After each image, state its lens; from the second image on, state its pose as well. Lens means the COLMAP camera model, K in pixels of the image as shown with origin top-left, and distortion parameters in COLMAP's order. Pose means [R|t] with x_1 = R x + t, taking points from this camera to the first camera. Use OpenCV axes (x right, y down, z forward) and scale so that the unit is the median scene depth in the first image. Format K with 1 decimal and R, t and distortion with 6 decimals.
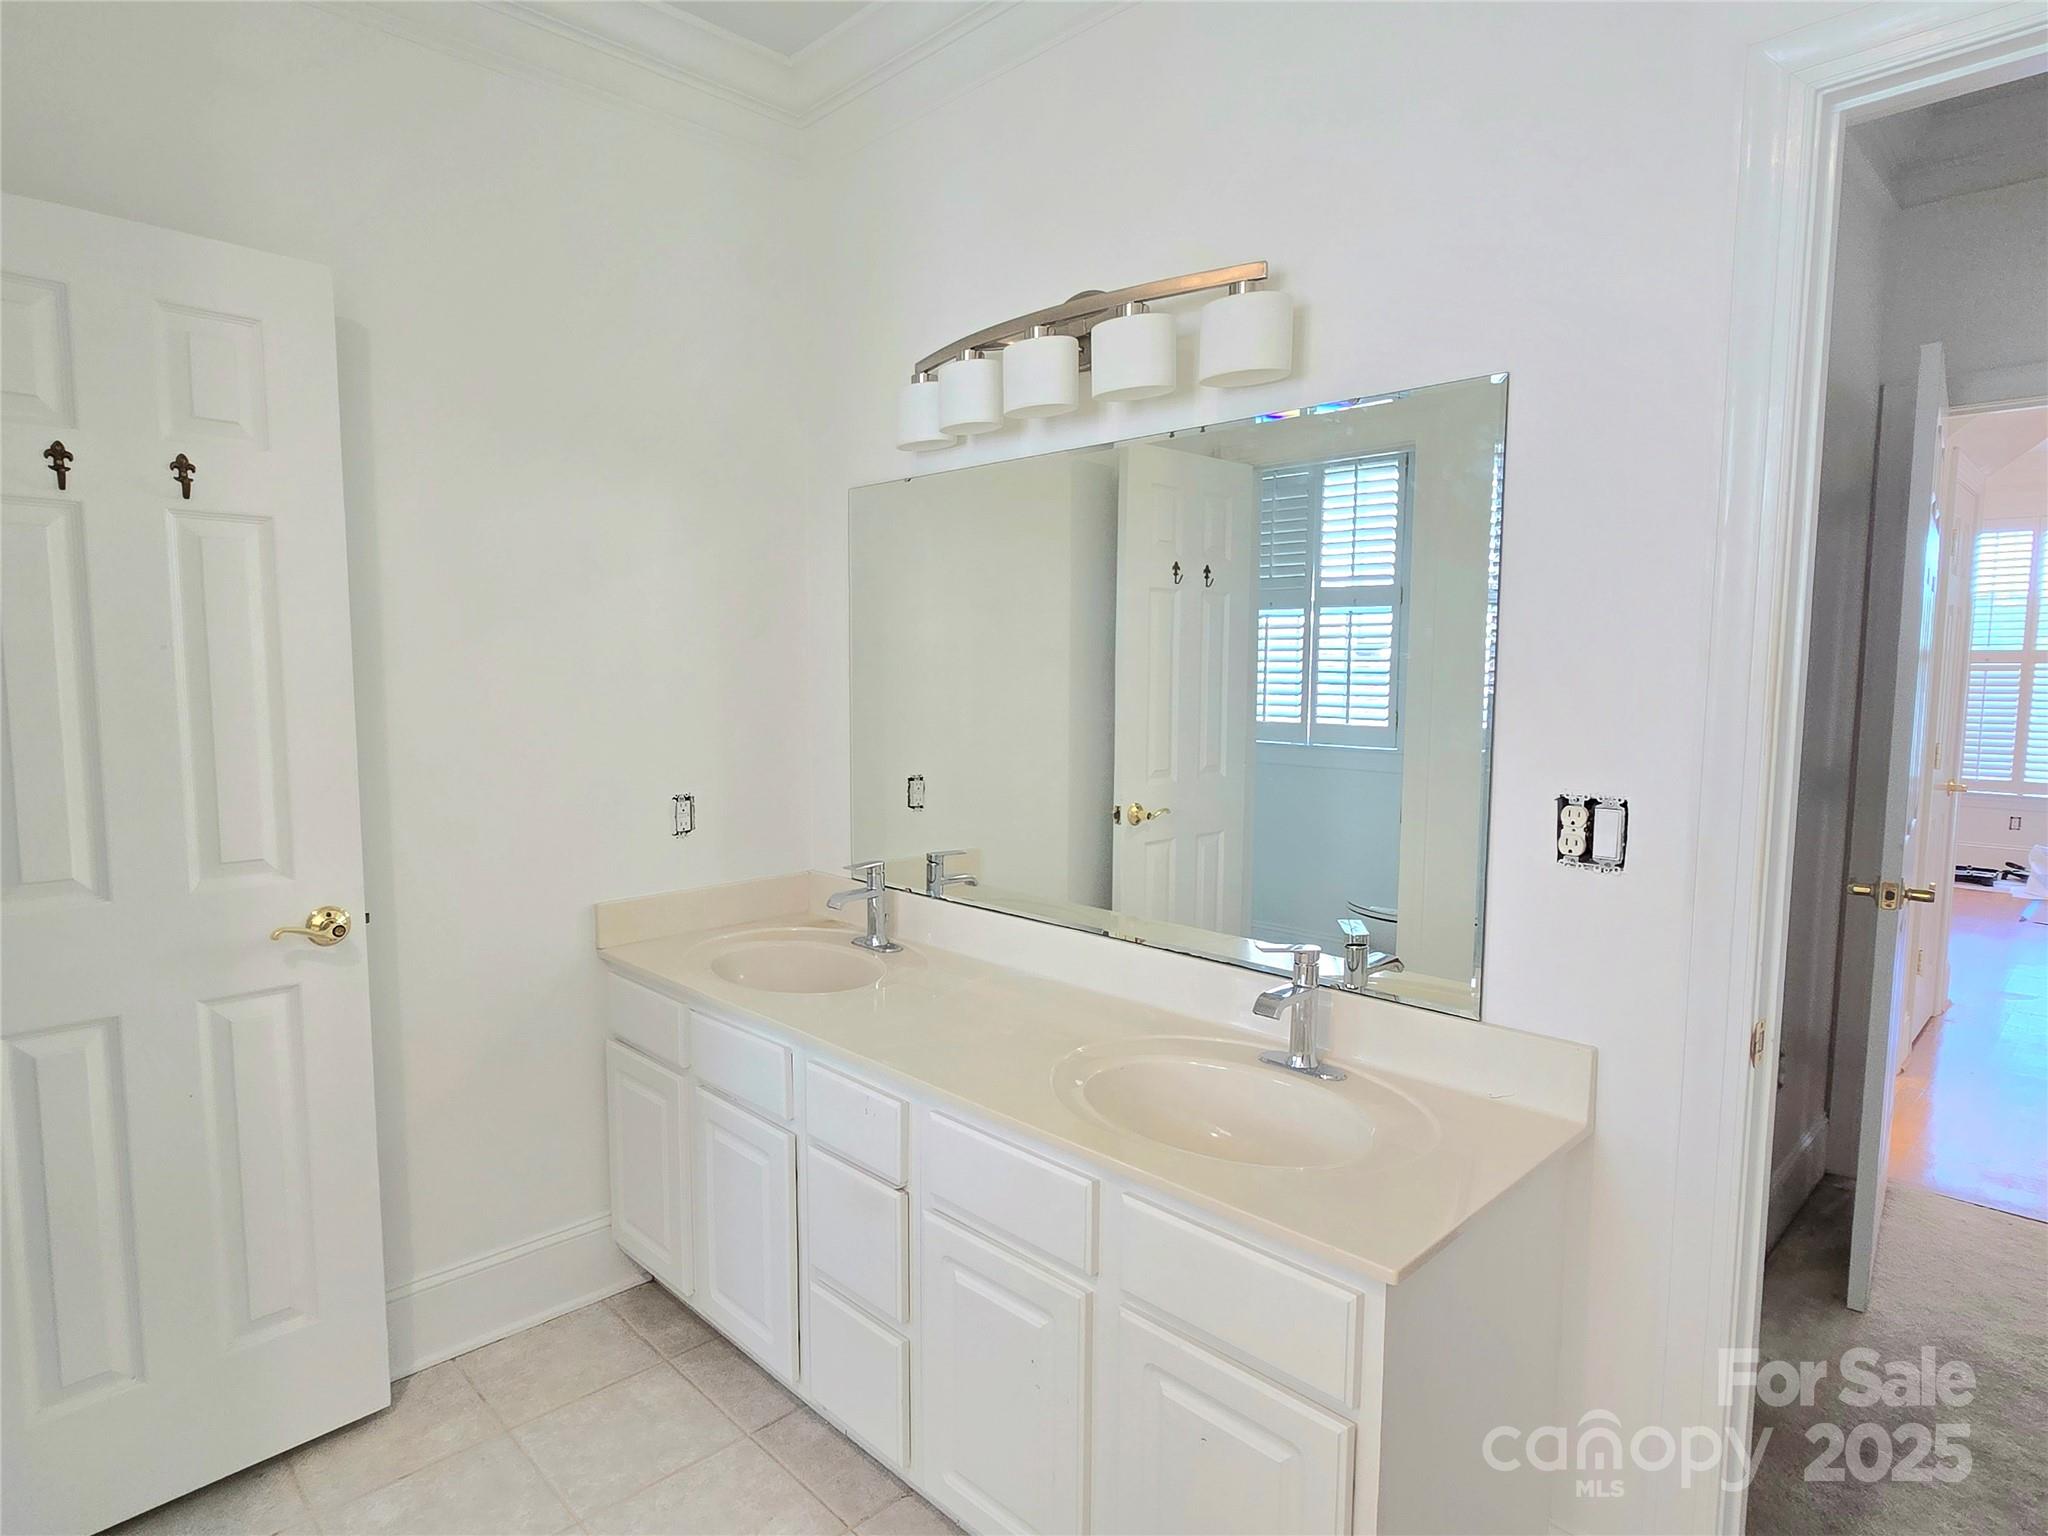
lens RADIAL K [[1150.2, 0, 1024.9], [0, 1150.2, 775.0], [0, 0, 1]] dist [-0.000037, 0.000000]
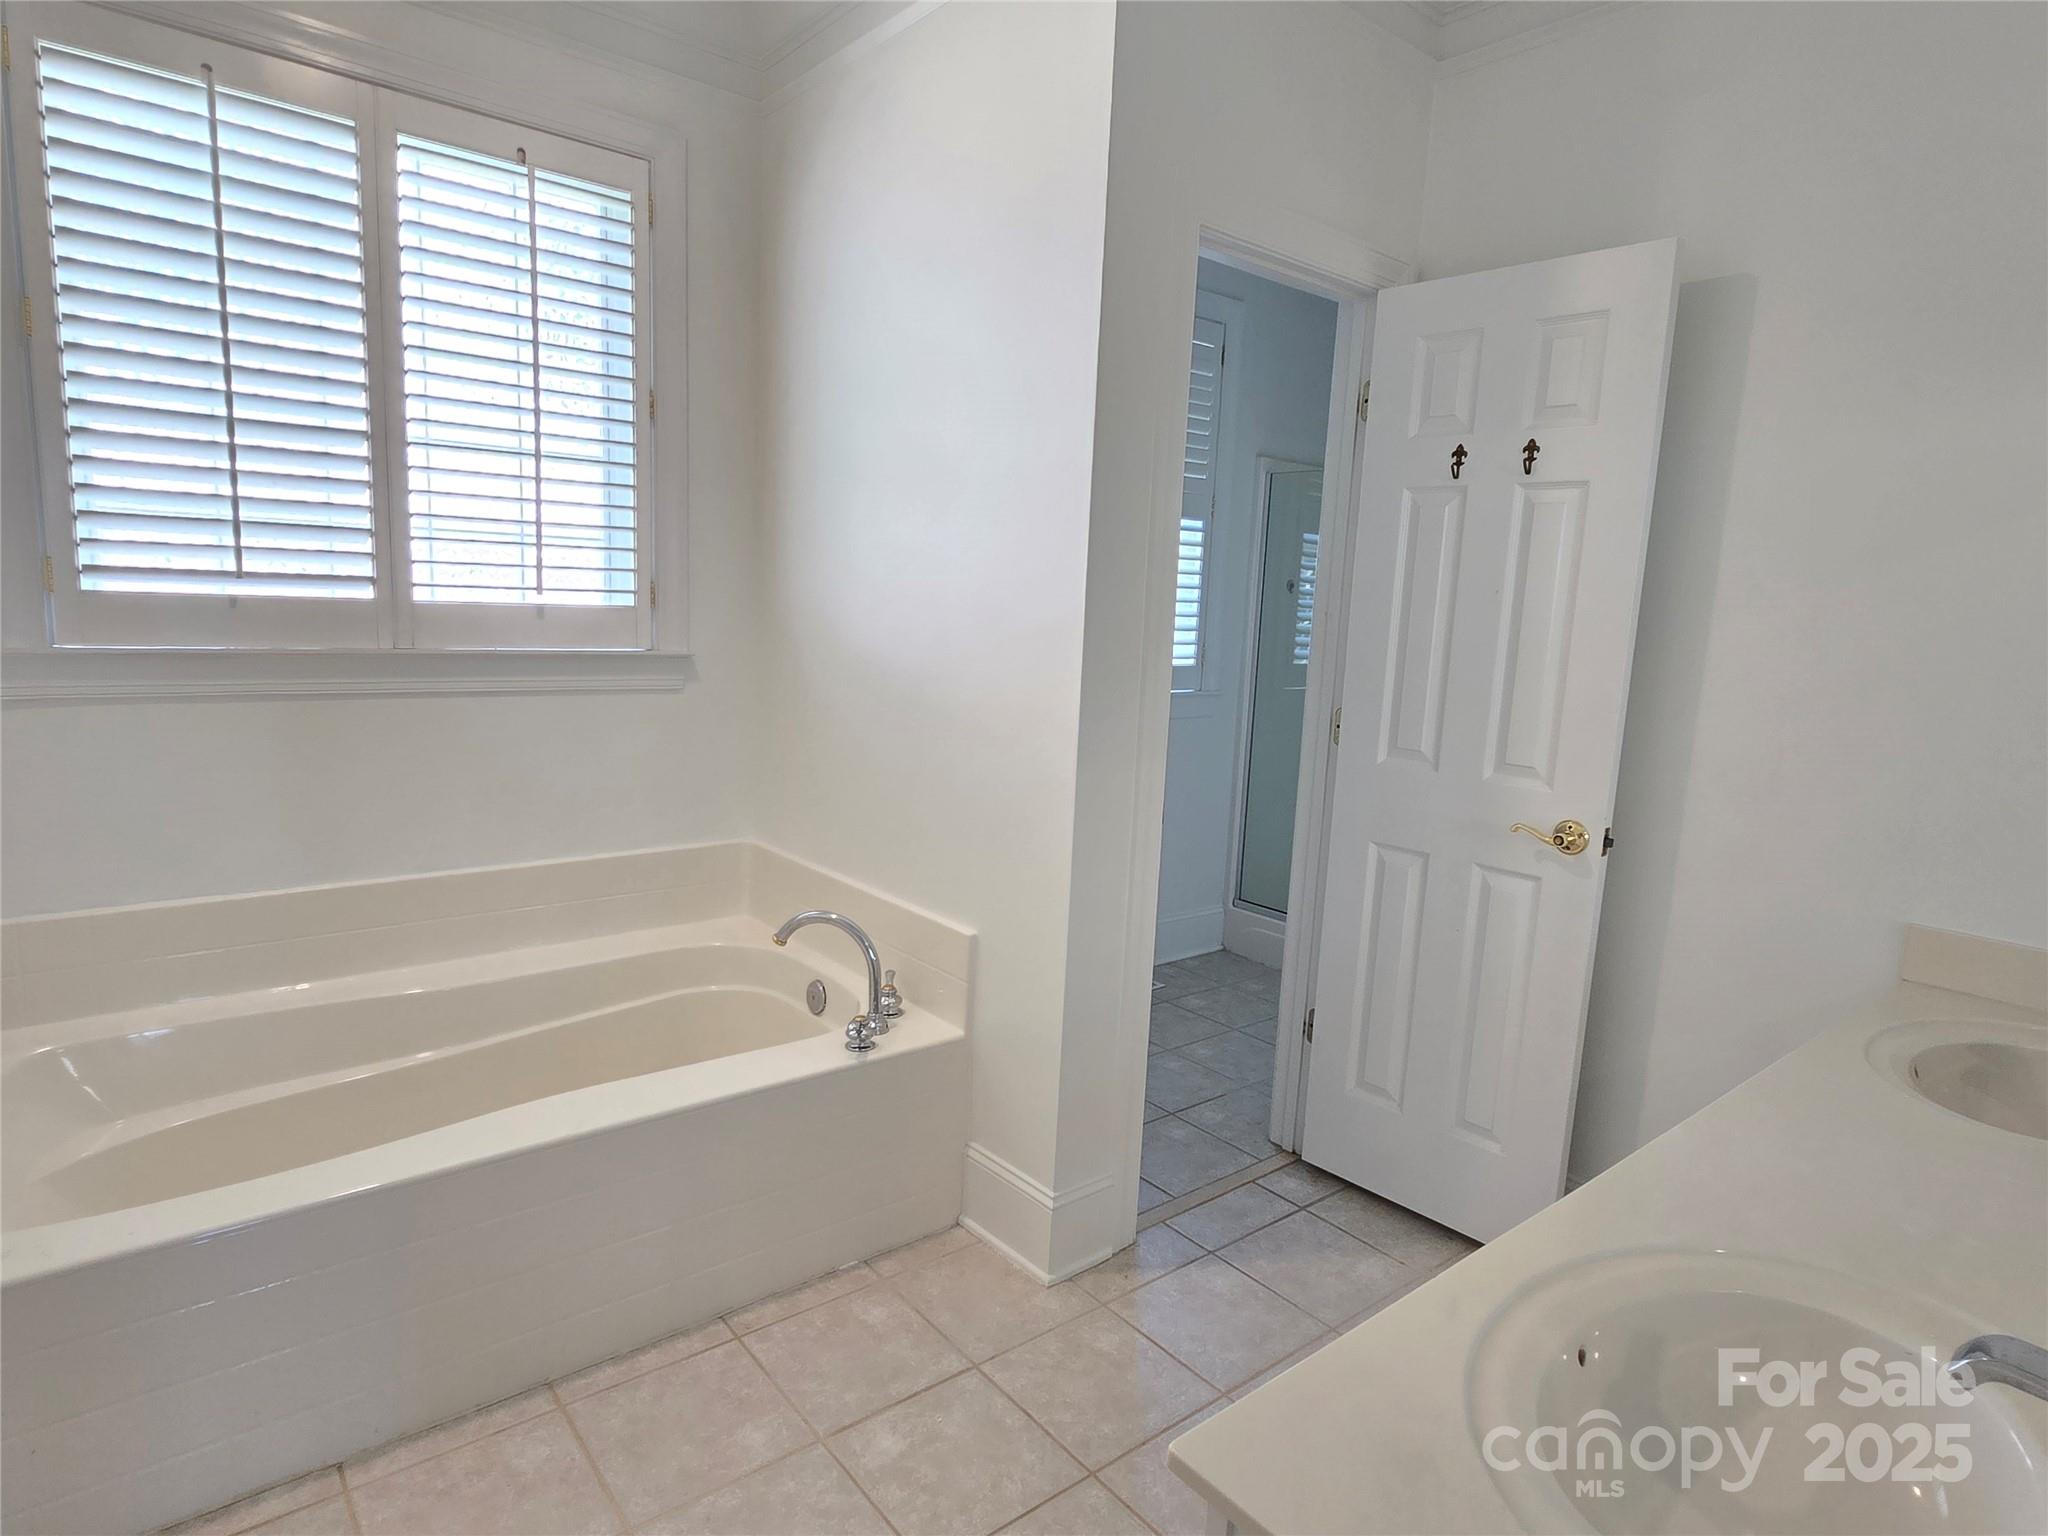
lens RADIAL K [[1150.2, 0, 1023.0], [0, 1150.2, 765.3], [0, 0, 1]] dist [-0.000037, 0.000000]
pose [[-0.086606, 0.145871, -0.985506, 0.606632], [-0.137875, 0.977948, 0.156869, -0.047604], [0.986656, 0.149462, -0.064584, 0.568340]]
